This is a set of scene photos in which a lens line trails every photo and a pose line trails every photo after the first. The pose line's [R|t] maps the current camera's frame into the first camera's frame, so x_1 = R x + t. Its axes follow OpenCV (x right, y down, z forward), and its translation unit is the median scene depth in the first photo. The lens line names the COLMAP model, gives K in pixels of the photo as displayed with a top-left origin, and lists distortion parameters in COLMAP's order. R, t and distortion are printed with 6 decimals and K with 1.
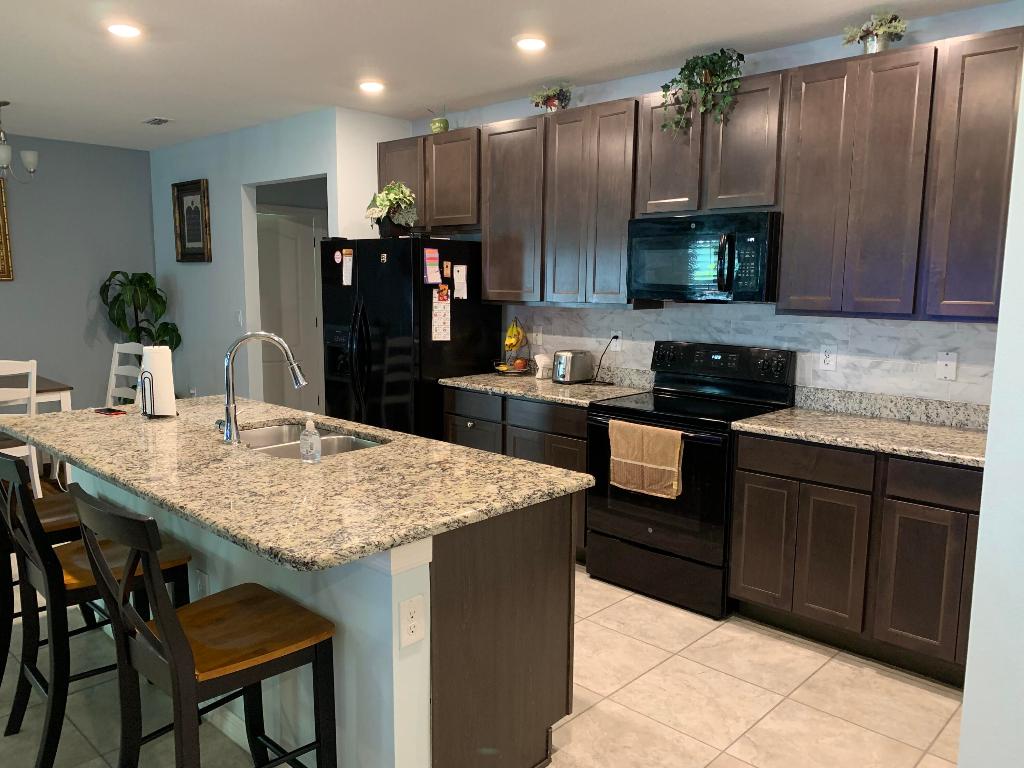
lens RADIAL K [[774.5, 0, 511.7], [0, 774.5, 387.0], [0, 0, 1]] dist [0.049275, -0.065886]
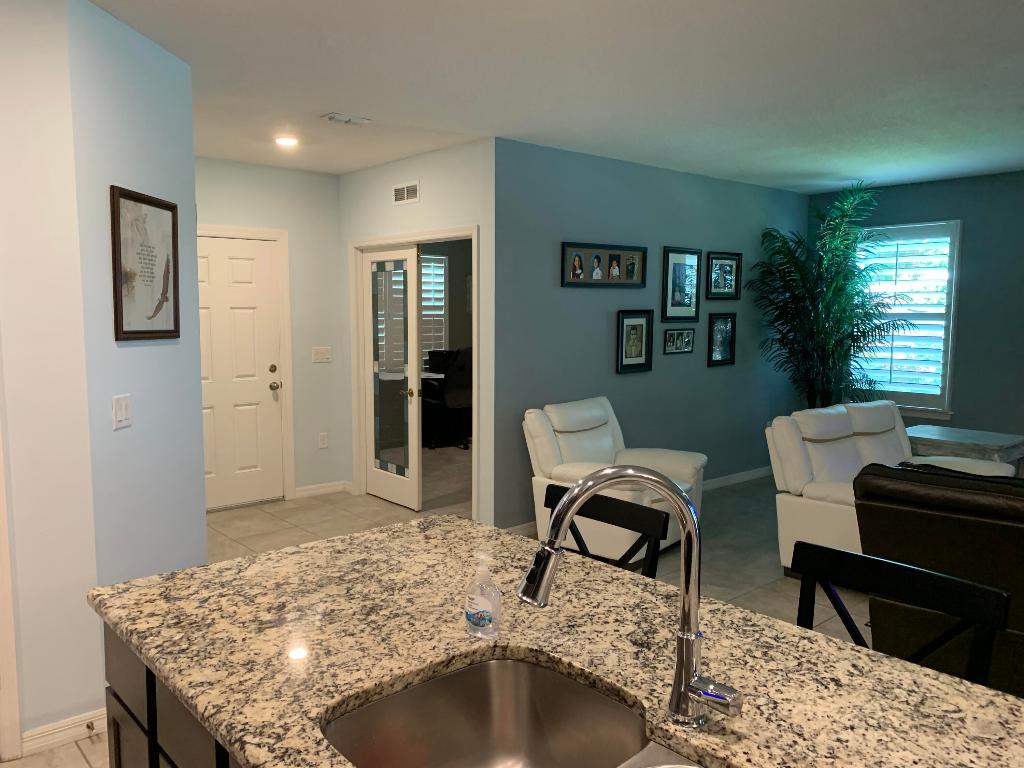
lens RADIAL K [[774.5, 0, 497.2], [0, 774.5, 386.5], [0, 0, 1]] dist [0.049275, -0.065886]
pose [[-0.994983, -0.024448, 0.097013, -0.342621], [-0.001089, 0.972270, 0.233859, -0.243704], [-0.100040, 0.232580, -0.967419, 1.628855]]
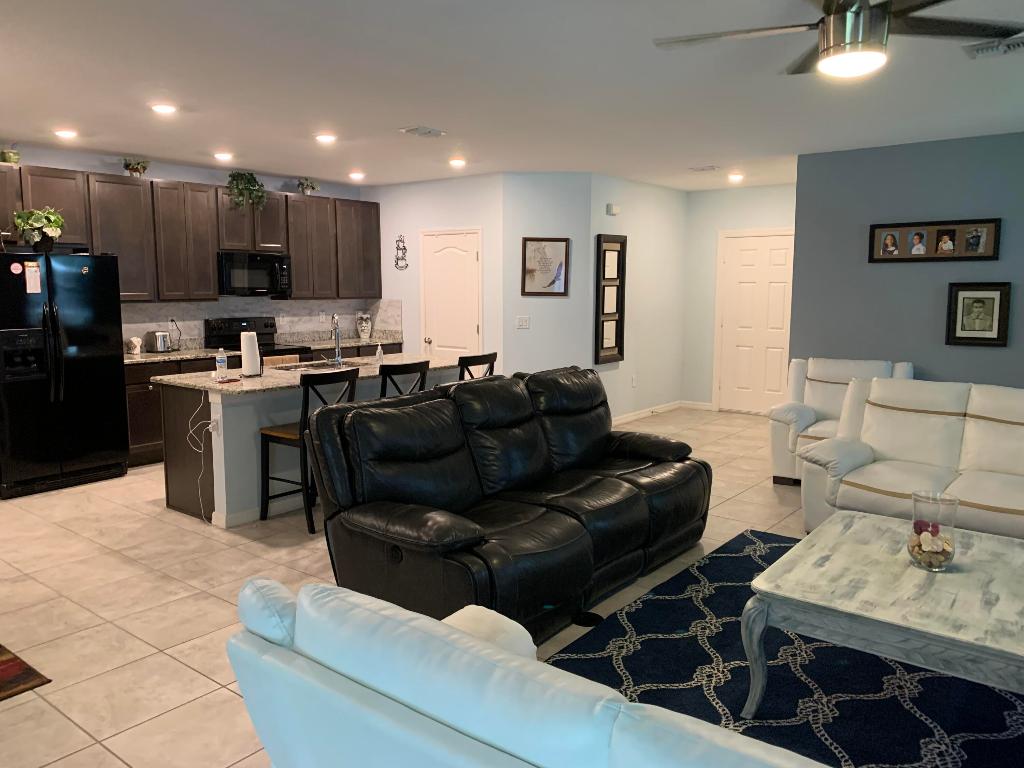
lens RADIAL K [[774.5, 0, 503.2], [0, 774.5, 378.5], [0, 0, 1]] dist [0.049275, -0.065886]
pose [[-0.079804, -0.133643, 0.987811, -2.857243], [0.133864, 0.980559, 0.143476, -0.161734], [-0.987781, 0.143682, -0.060362, 0.813769]]
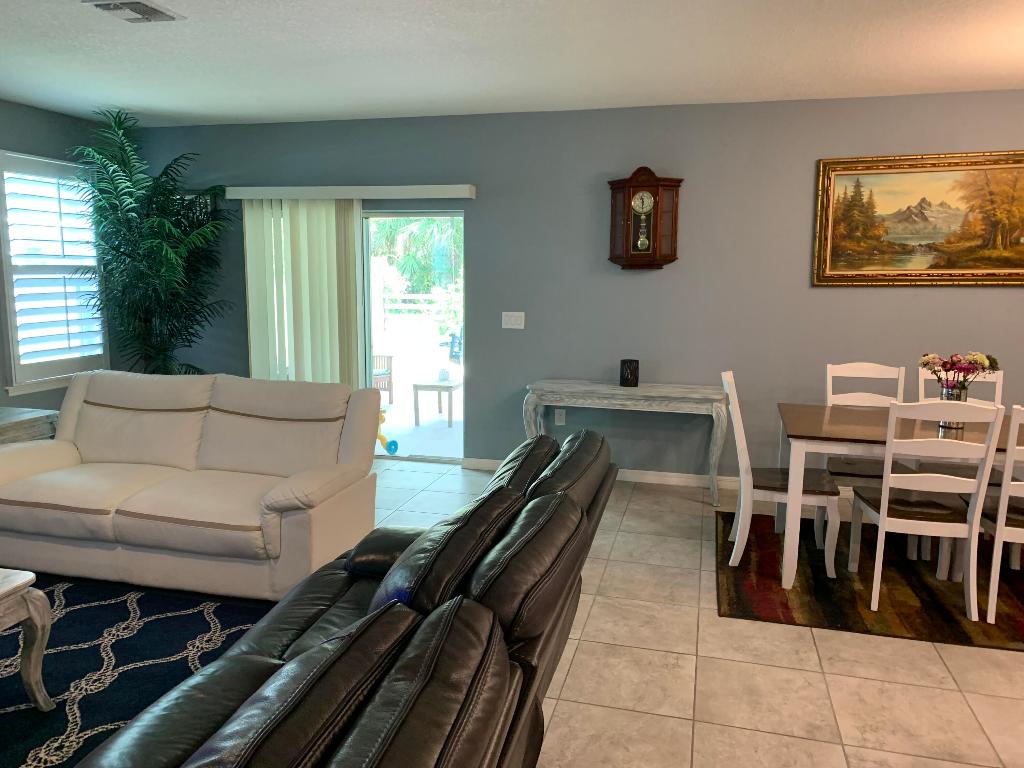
lens RADIAL K [[774.5, 0, 490.9], [0, 774.5, 396.0], [0, 0, 1]] dist [0.049275, -0.065886]
pose [[0.467623, 0.127279, -0.874716, -0.595908], [-0.117817, 0.989724, 0.081029, -0.070049], [0.876041, 0.065166, 0.477813, 0.441227]]
